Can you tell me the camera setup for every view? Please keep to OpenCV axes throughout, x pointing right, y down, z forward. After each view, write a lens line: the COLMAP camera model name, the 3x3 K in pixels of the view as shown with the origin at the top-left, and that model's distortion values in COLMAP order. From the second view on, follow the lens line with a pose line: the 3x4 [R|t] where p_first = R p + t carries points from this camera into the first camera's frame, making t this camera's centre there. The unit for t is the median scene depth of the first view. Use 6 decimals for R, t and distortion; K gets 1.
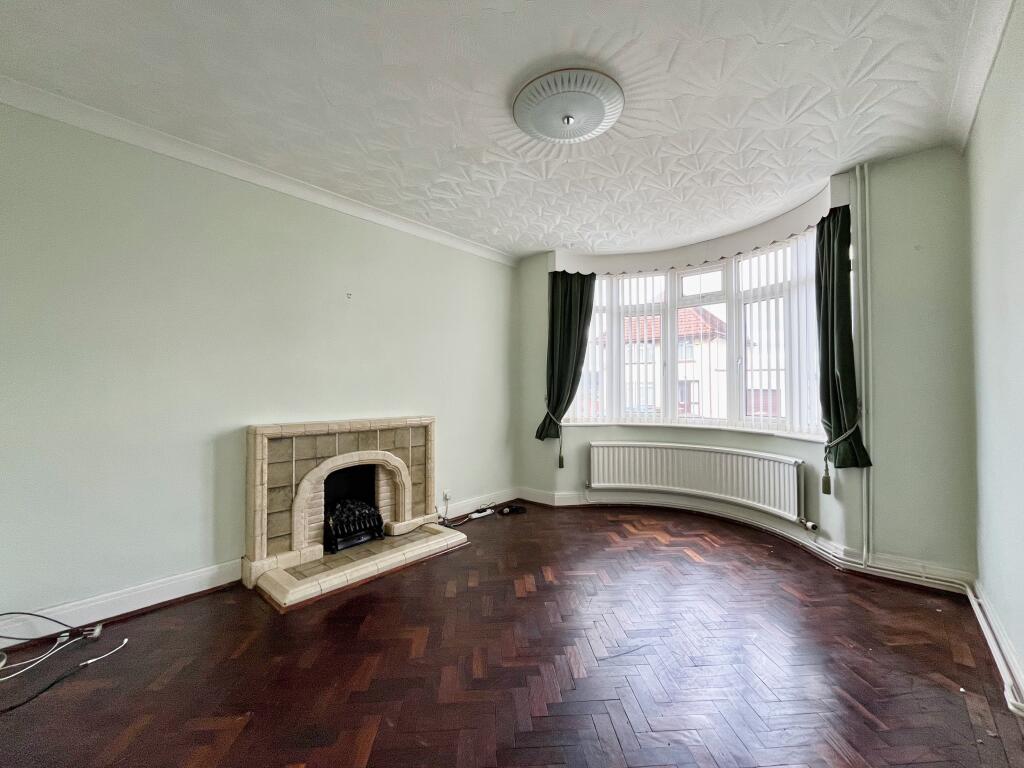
lens RADIAL K [[414.2, 0, 508.2], [0, 414.2, 383.4], [0, 0, 1]] dist [-0.006975, -0.001308]
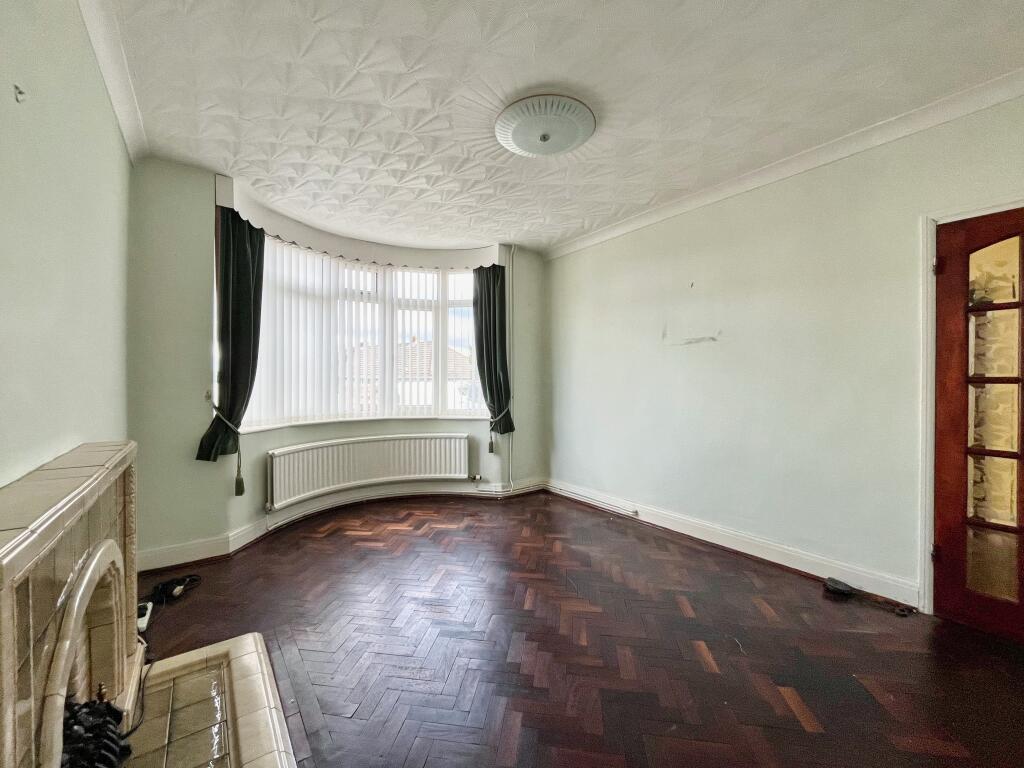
lens RADIAL K [[414.2, 0, 509.9], [0, 414.2, 385.7], [0, 0, 1]] dist [-0.006975, -0.001308]
pose [[0.205577, -0.003378, 0.978635, -0.518847], [-0.019732, 0.999776, 0.007596, 0.006388], [-0.978442, -0.020872, 0.205464, 0.466496]]
